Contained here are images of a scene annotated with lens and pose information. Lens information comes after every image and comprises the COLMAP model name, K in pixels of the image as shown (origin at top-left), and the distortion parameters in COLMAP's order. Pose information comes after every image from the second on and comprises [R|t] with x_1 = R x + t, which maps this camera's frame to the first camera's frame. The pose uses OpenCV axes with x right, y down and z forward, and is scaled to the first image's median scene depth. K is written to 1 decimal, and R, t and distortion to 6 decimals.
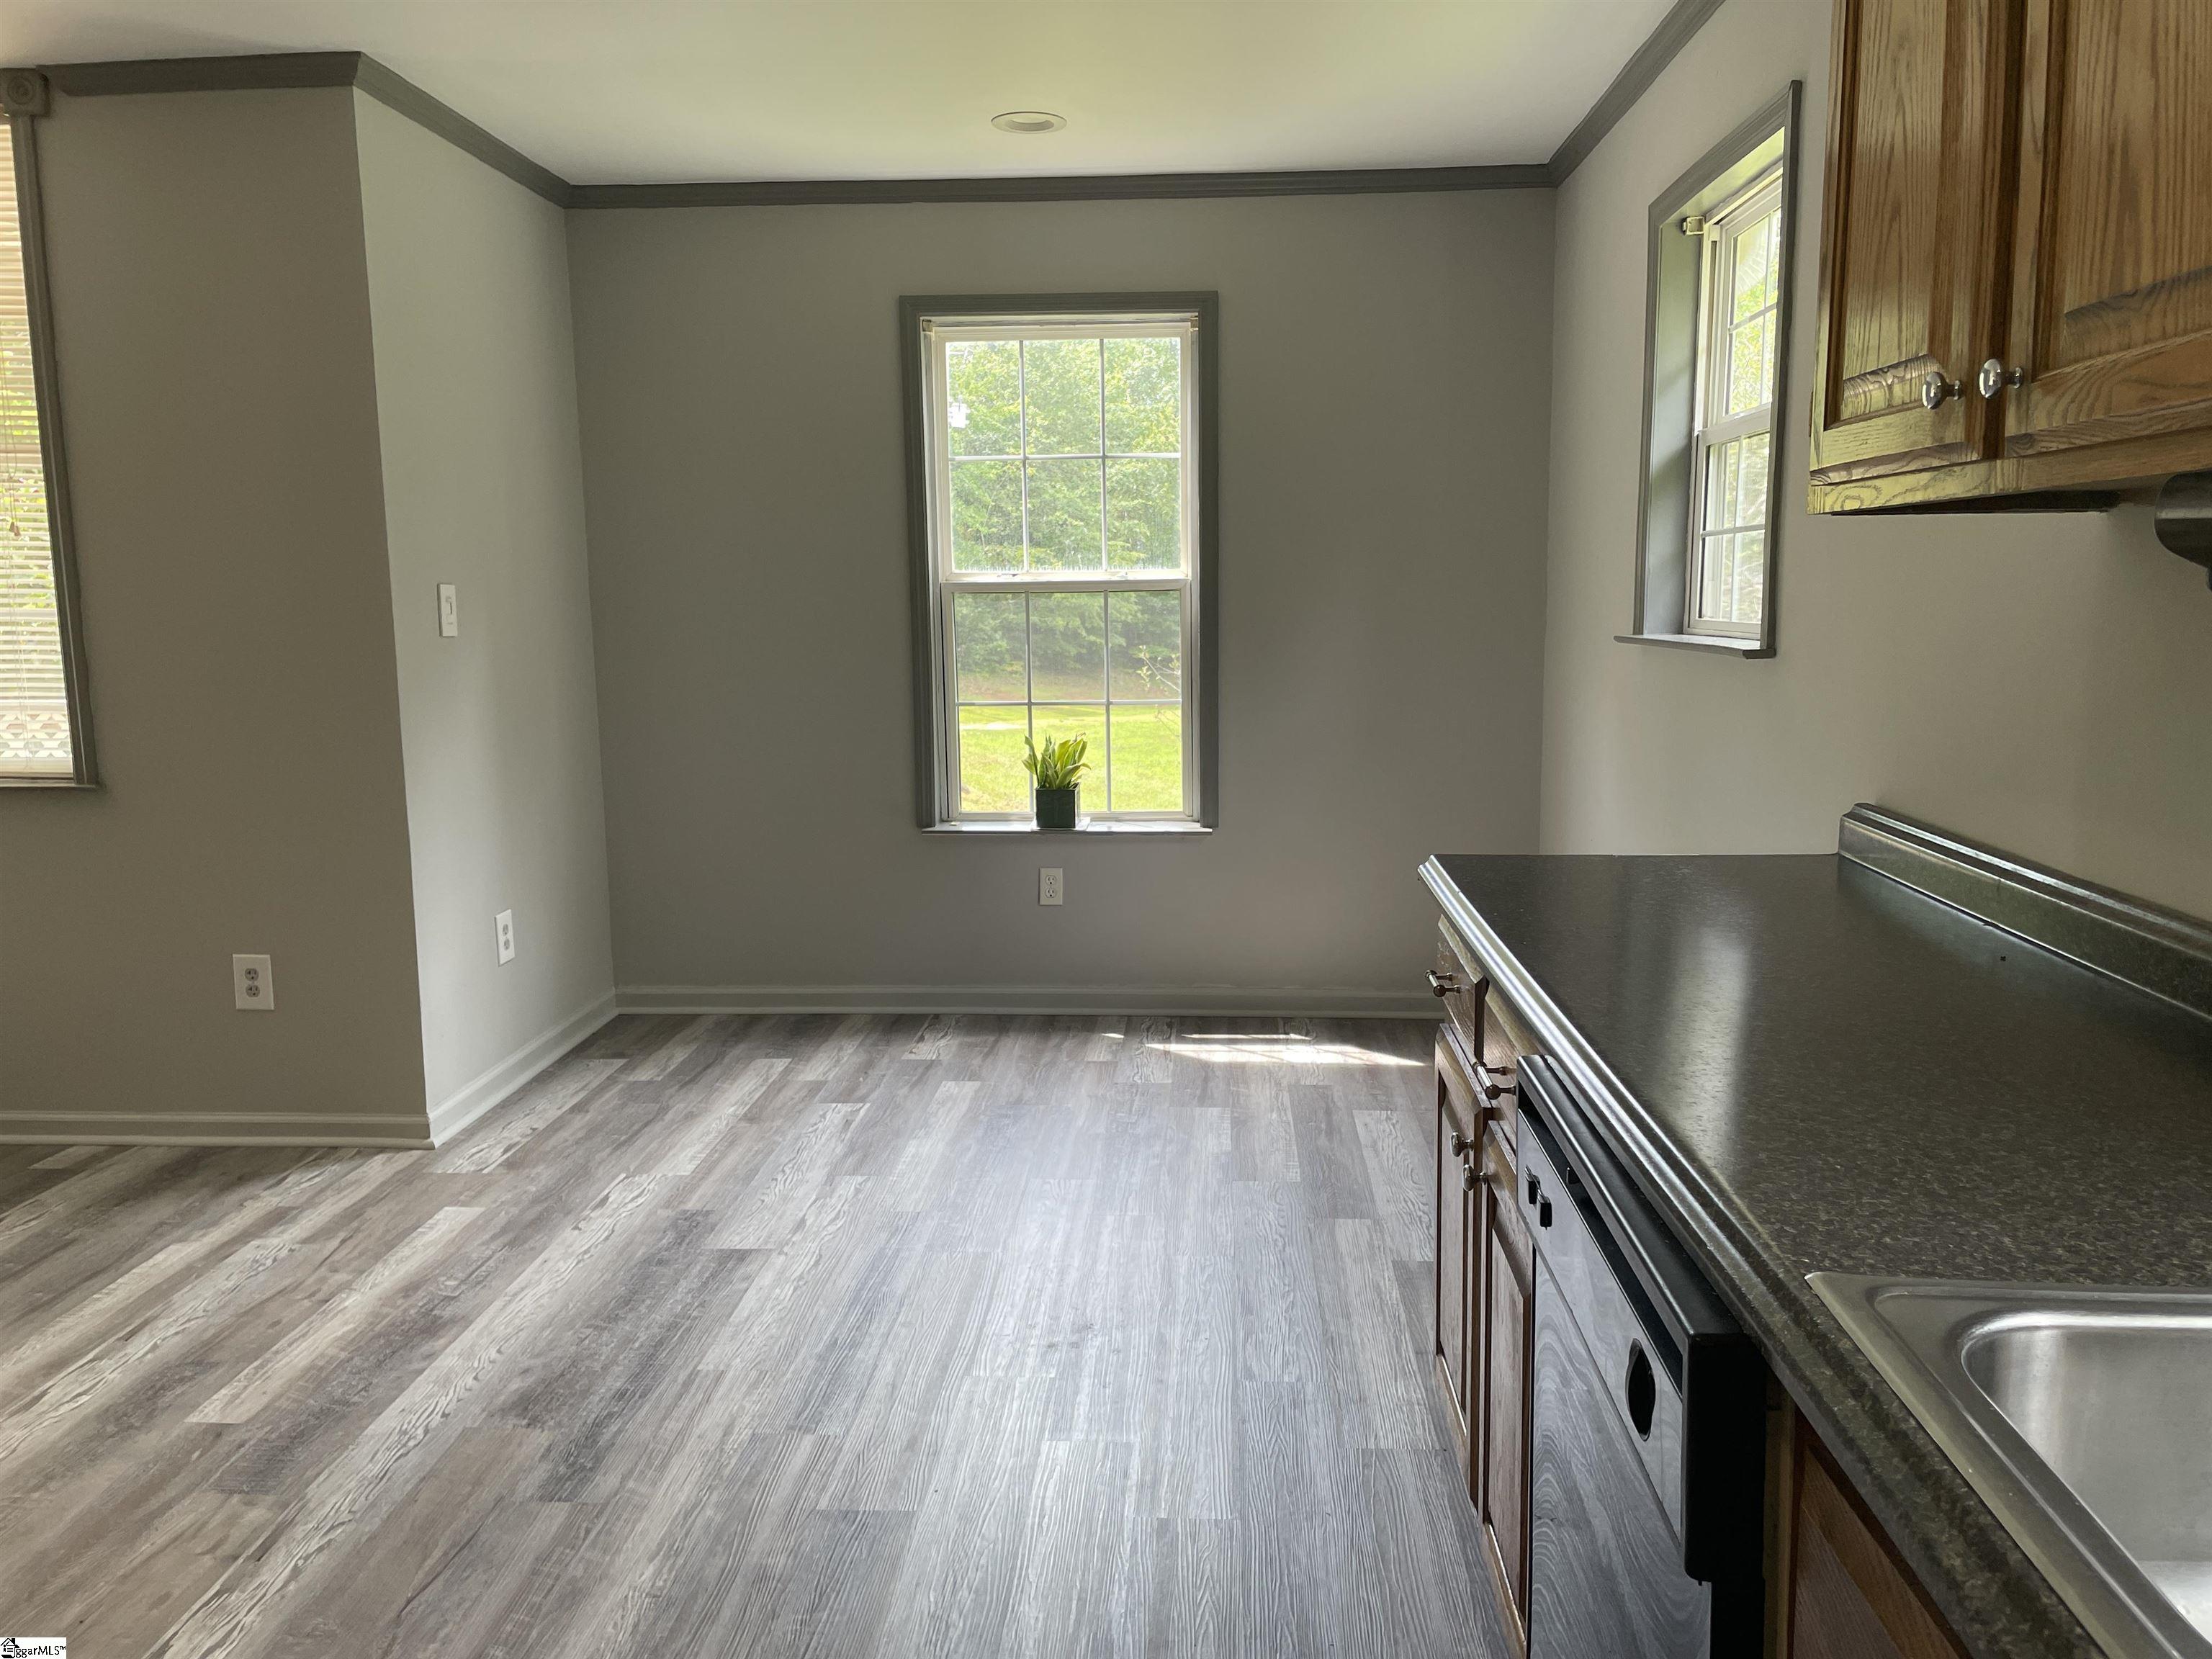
lens RADIAL K [[1756.4, 0, 1283.4], [0, 1756.4, 834.0], [0, 0, 1]] dist [0.144128, -0.183743]
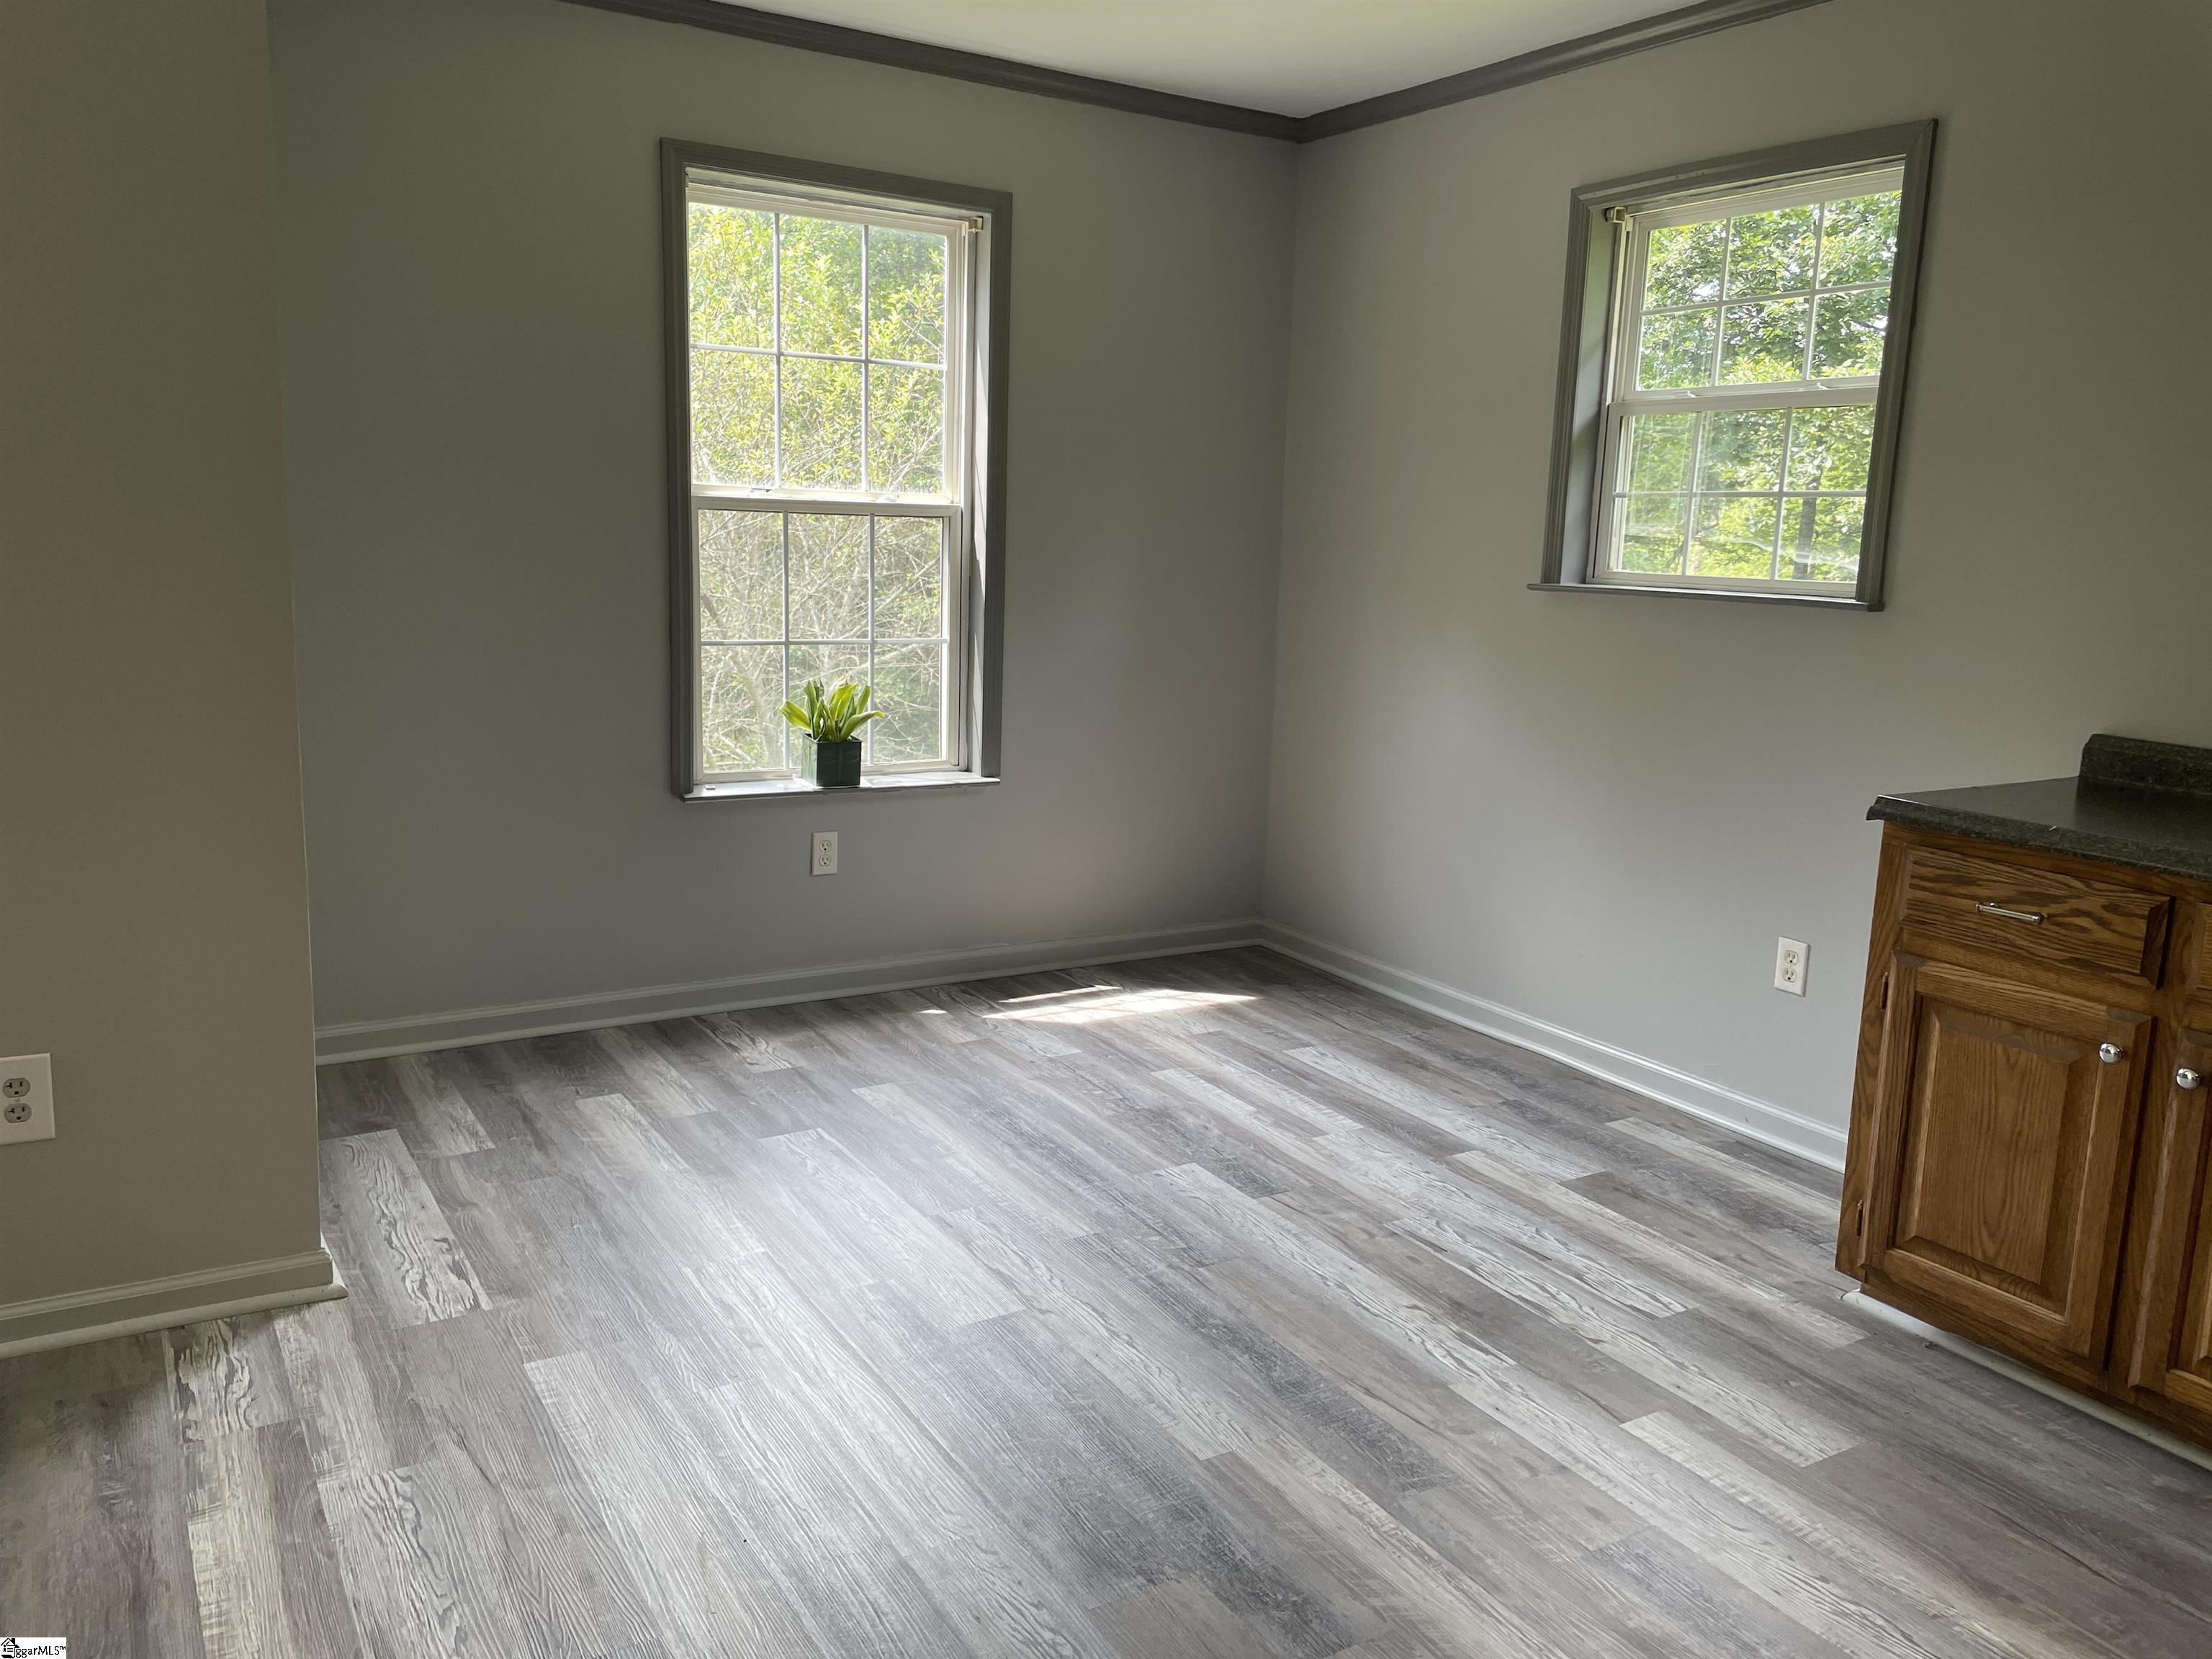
lens RADIAL K [[1668.6, 0, 1128.0], [0, 1668.6, 820.8], [0, 0, 1]] dist [0.101080, -0.140999]
pose [[0.808103, -0.068781, 0.585011, -0.537471], [0.039568, 0.997255, 0.062592, -0.035113], [-0.587710, -0.027433, 0.808606, 0.259822]]
